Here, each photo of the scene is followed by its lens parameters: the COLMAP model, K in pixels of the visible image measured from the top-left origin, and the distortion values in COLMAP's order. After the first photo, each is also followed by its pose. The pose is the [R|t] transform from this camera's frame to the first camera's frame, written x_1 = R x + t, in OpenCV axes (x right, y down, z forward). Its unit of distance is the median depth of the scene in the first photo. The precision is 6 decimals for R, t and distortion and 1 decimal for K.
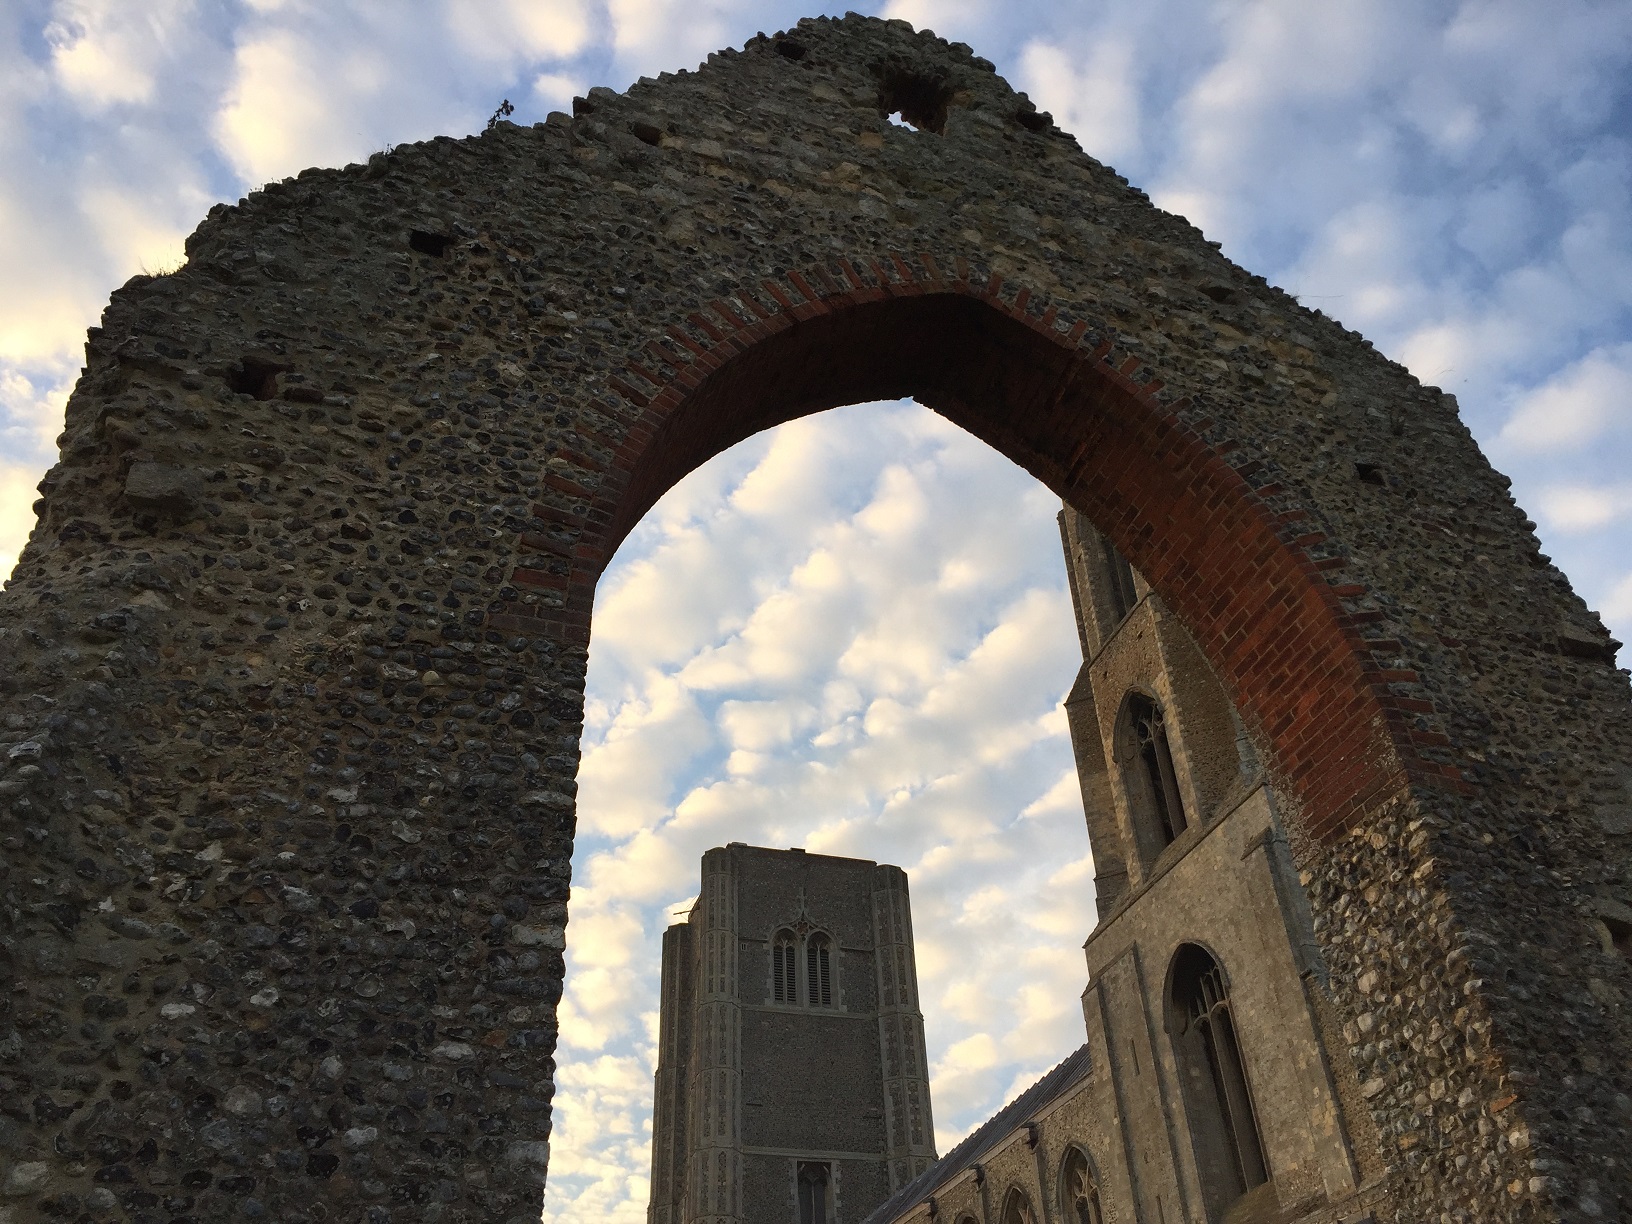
lens RADIAL K [[1454.6, 0, 816.0], [0, 1454.6, 612.0], [0, 0, 1]] dist [0.129952, -0.169304]
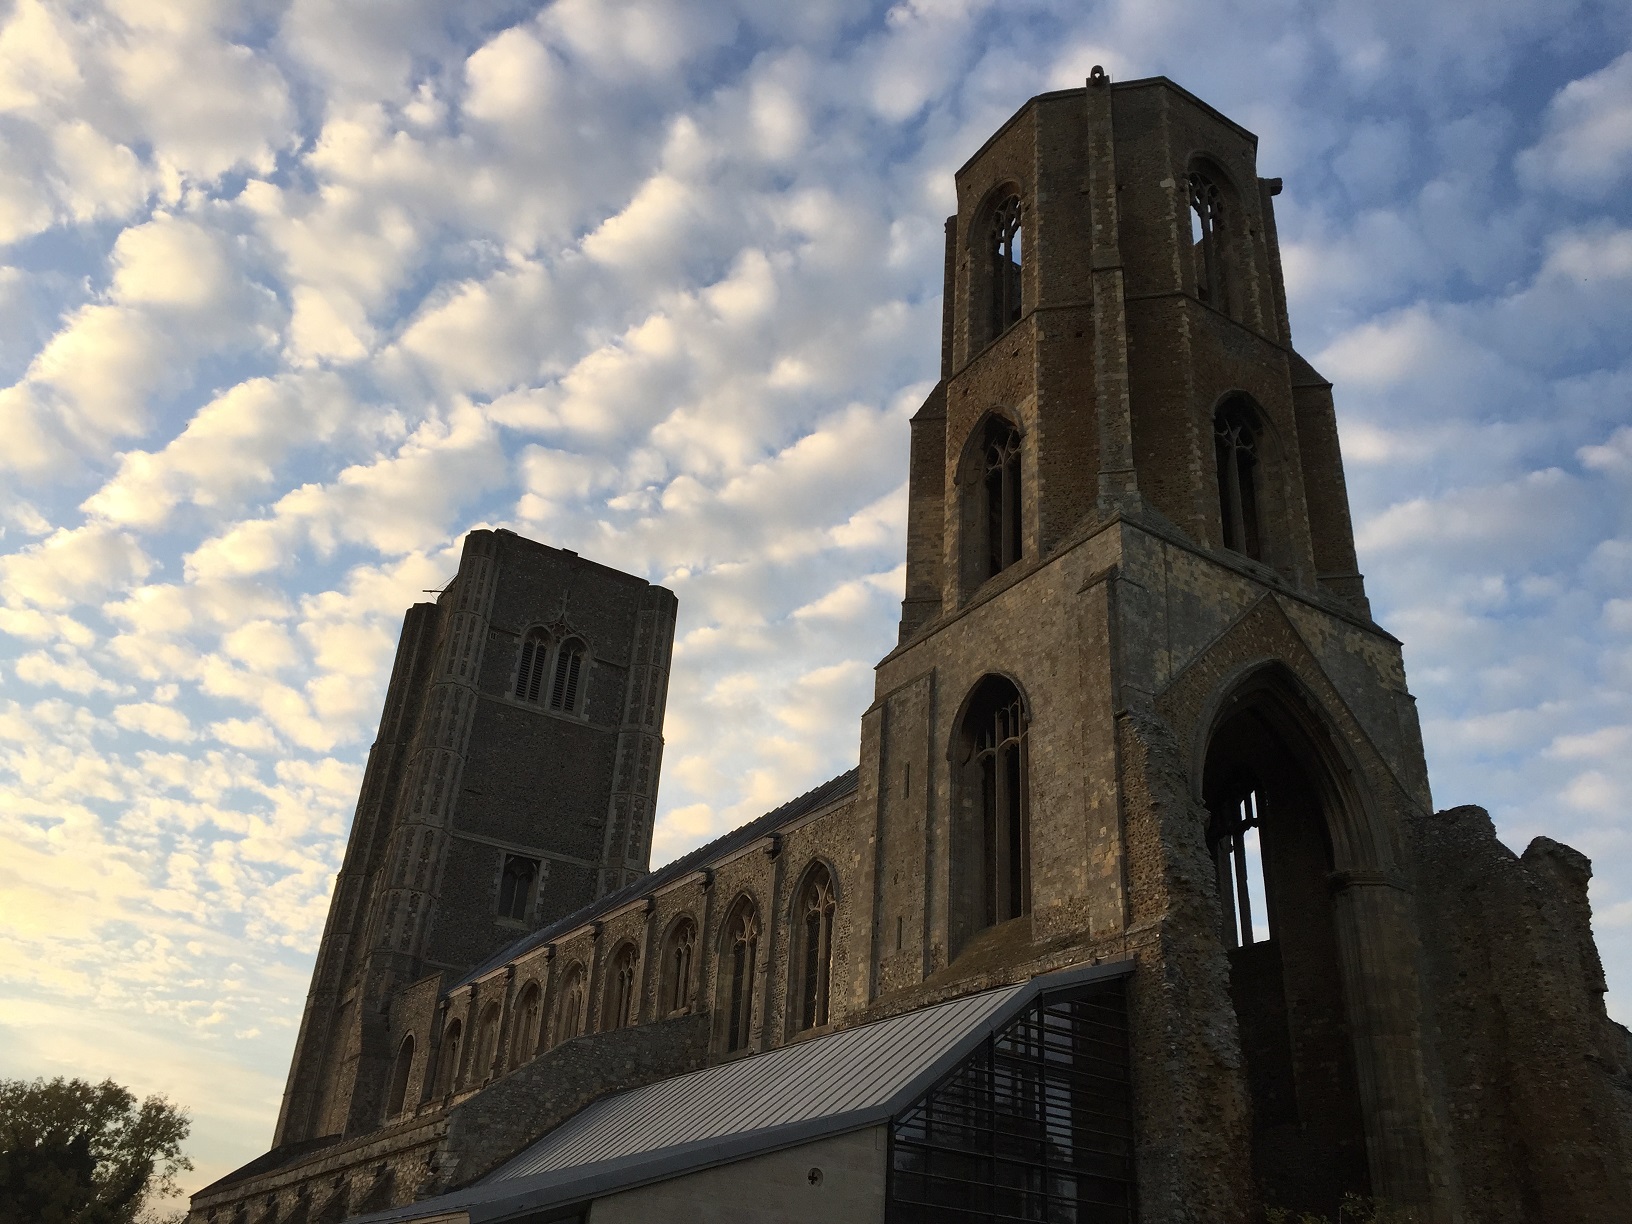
lens RADIAL K [[1454.6, 0, 816.0], [0, 1454.6, 612.0], [0, 0, 1]] dist [0.129952, -0.169304]
pose [[0.964658, 0.203883, 0.166932, -0.018512], [-0.226997, 0.964700, 0.133517, 0.081238], [-0.133817, -0.166692, 0.976886, 0.104522]]
